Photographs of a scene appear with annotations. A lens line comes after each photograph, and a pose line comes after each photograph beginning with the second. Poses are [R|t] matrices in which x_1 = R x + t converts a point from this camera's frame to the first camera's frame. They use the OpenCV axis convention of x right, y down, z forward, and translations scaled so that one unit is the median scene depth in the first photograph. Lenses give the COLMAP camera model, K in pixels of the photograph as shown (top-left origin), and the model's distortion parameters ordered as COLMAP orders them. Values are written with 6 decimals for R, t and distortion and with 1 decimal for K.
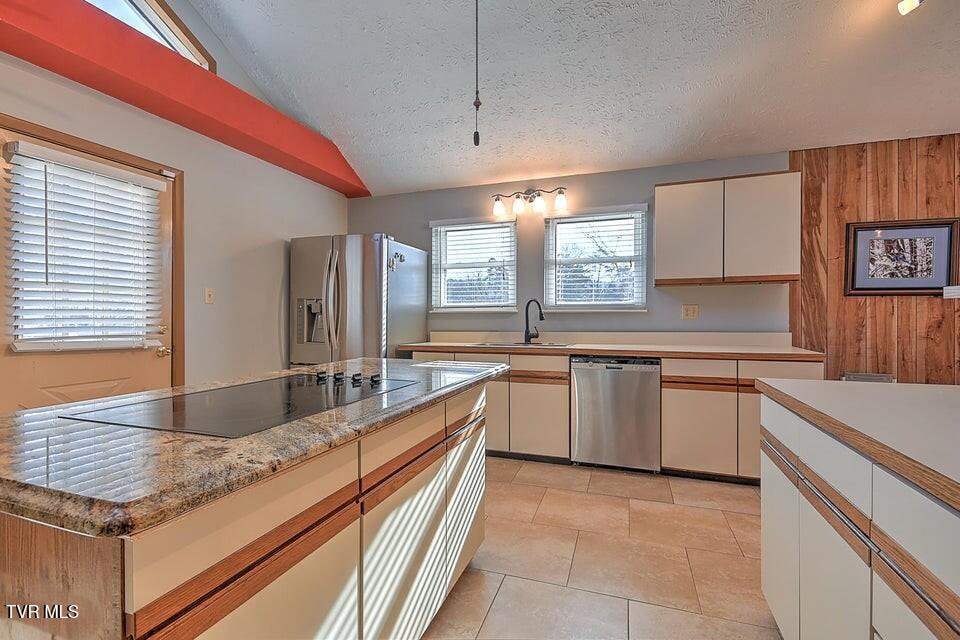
lens RADIAL K [[439.1, 0, 475.9], [0, 439.1, 317.9], [0, 0, 1]] dist [0.018984, -0.009152]
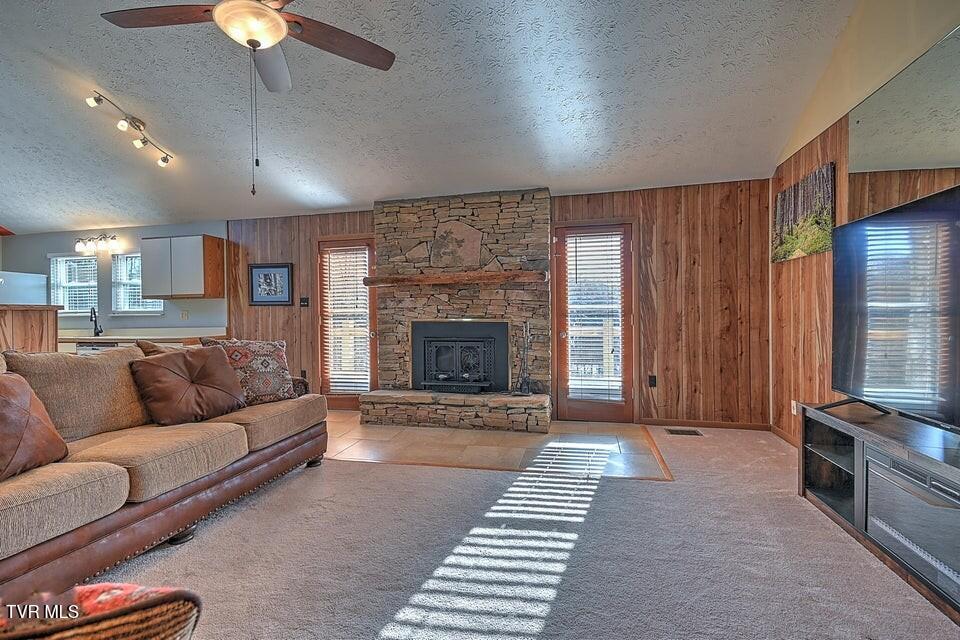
lens RADIAL K [[439.1, 0, 473.7], [0, 439.1, 323.8], [0, 0, 1]] dist [0.018984, -0.009152]
pose [[0.995658, -0.004762, 0.092966, 1.360769], [0.004629, 0.999988, 0.001643, 0.019082], [-0.092973, -0.001206, 0.995668, -0.701172]]
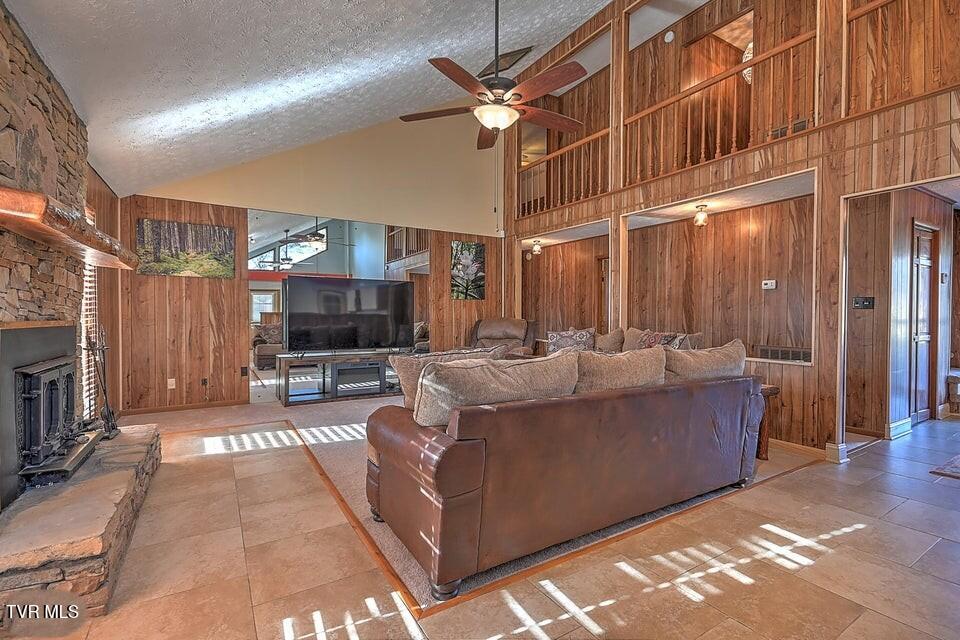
lens RADIAL K [[439.1, 0, 487.2], [0, 439.1, 320.4], [0, 0, 1]] dist [0.018984, -0.009152]
pose [[-0.788005, -0.004560, 0.615652, 0.557419], [0.007461, 0.999828, 0.016955, 0.001462], [-0.615624, 0.017955, -0.787836, 0.708808]]
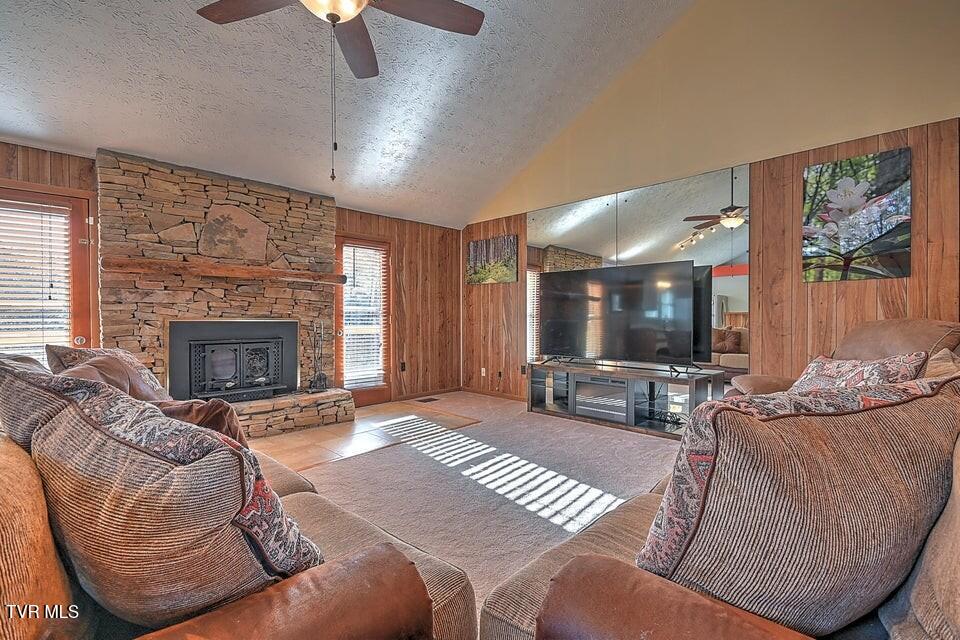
lens RADIAL K [[439.1, 0, 479.3], [0, 439.1, 325.8], [0, 0, 1]] dist [0.018984, -0.009152]
pose [[0.420529, -0.012717, 0.907190, 0.654290], [0.008714, 0.999912, 0.009977, 0.020763], [-0.907237, 0.003710, 0.420602, -0.458188]]
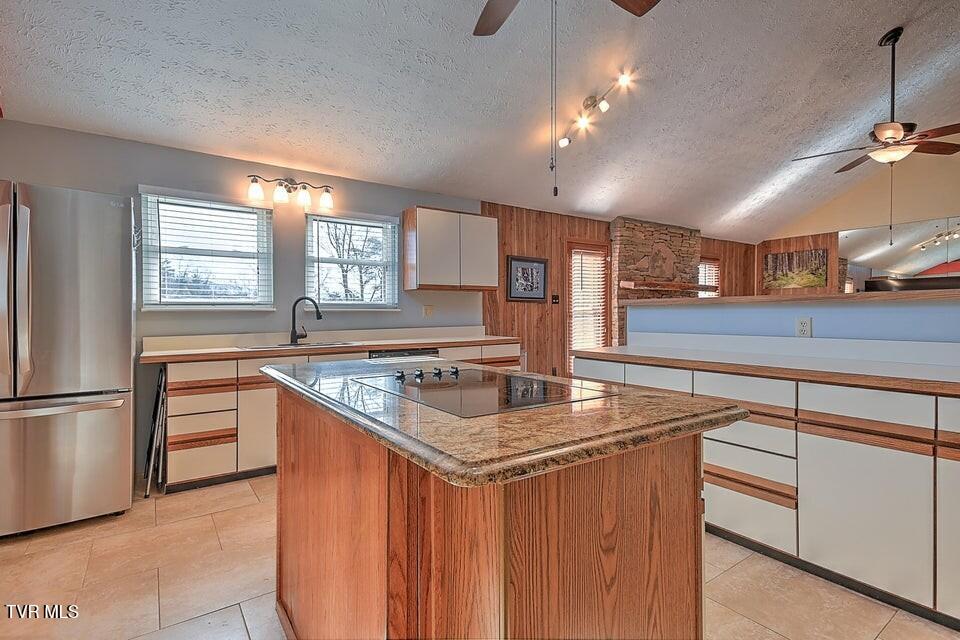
lens RADIAL K [[447.0, 0, 473.6], [0, 447.0, 318.7], [0, 0, 1]] dist [0.016188, 0.000834]
pose [[0.595619, -0.009447, 0.803211, -0.442123], [0.008263, 0.999950, 0.005634, 0.001262], [-0.803225, 0.003281, 0.595667, 0.136037]]
